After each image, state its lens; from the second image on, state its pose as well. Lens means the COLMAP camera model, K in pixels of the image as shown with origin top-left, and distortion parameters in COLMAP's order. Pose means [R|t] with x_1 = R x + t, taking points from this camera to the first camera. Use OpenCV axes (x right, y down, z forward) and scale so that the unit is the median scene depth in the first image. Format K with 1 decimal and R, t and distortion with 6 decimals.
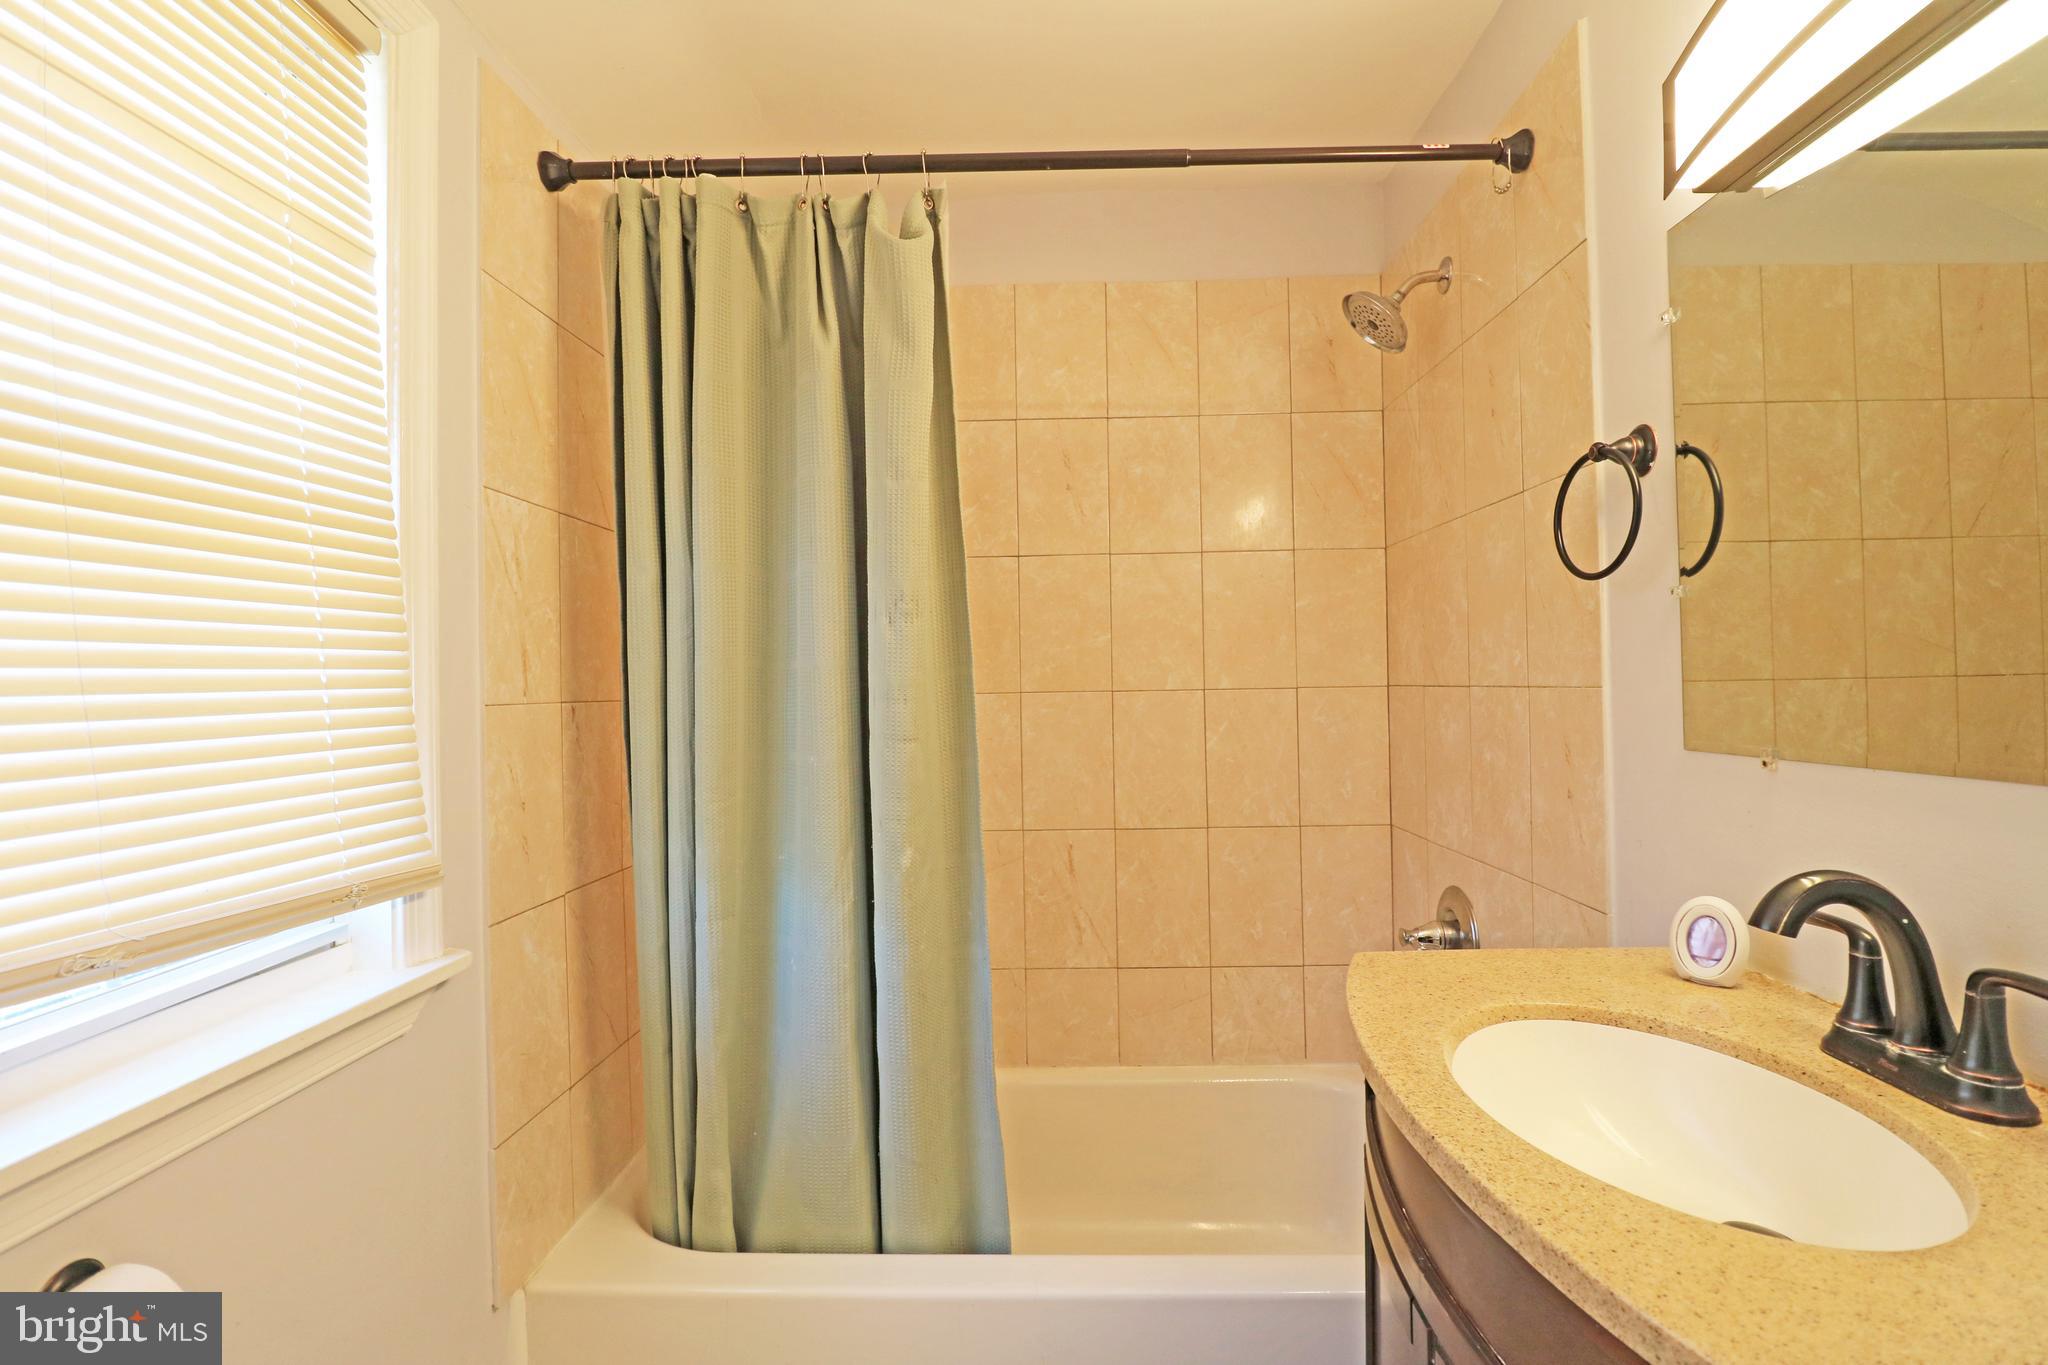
lens RADIAL K [[945.7, 0, 1036.4], [0, 945.7, 667.0], [0, 0, 1]] dist [-0.001962, -0.011432]
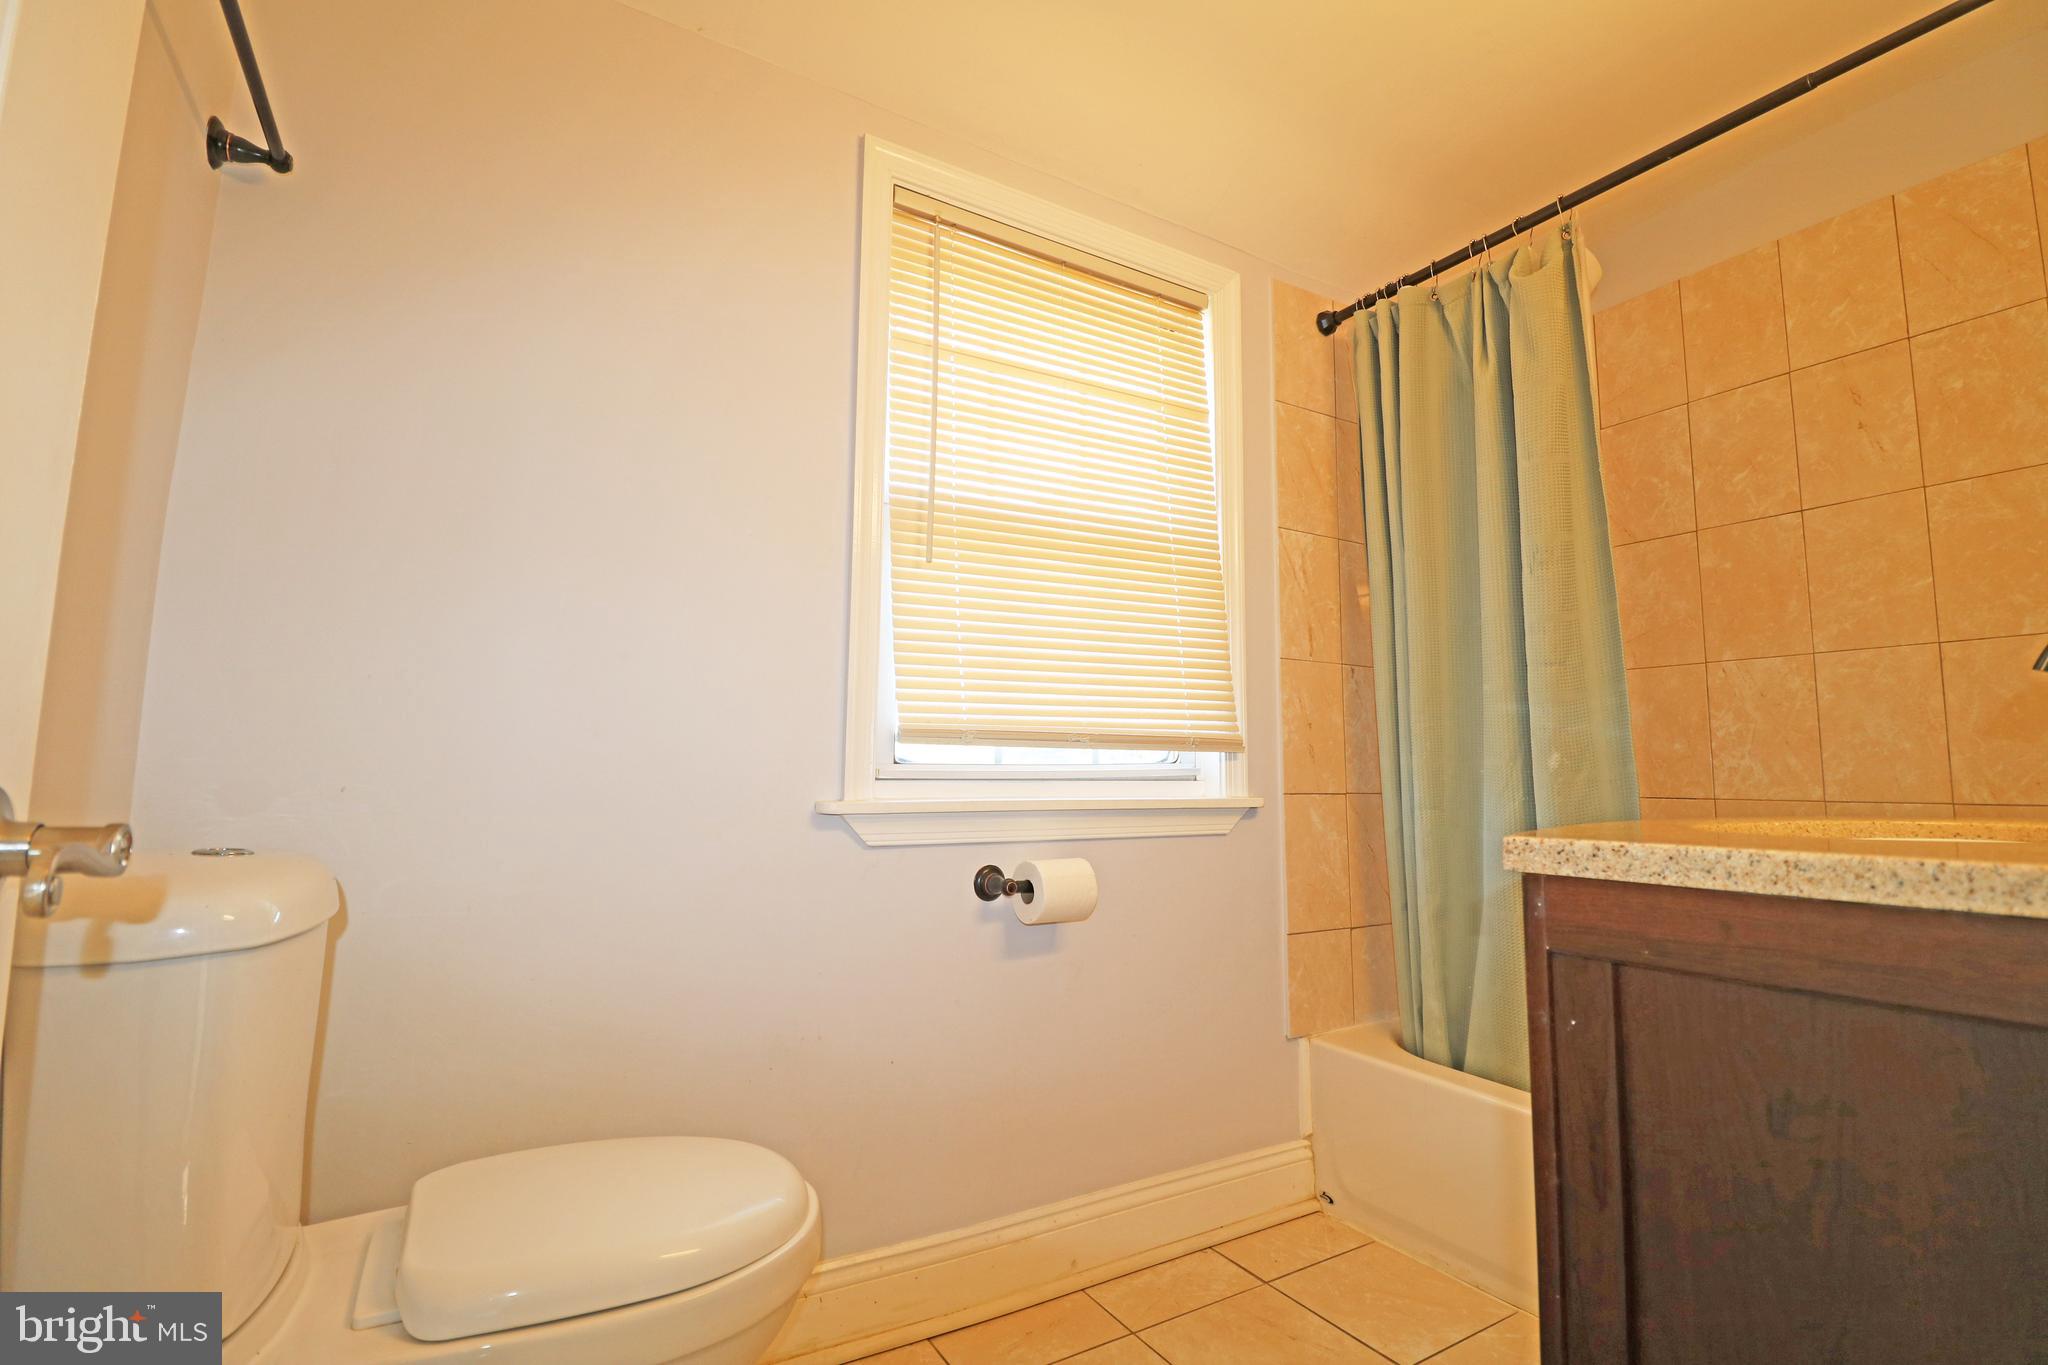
lens RADIAL K [[945.7, 0, 1034.2], [0, 945.7, 672.0], [0, 0, 1]] dist [-0.001962, -0.011432]
pose [[0.535441, -0.068704, -0.841773, 0.513356], [-0.003887, 0.996475, -0.083802, 0.184150], [0.844563, 0.048143, 0.533287, -0.214859]]
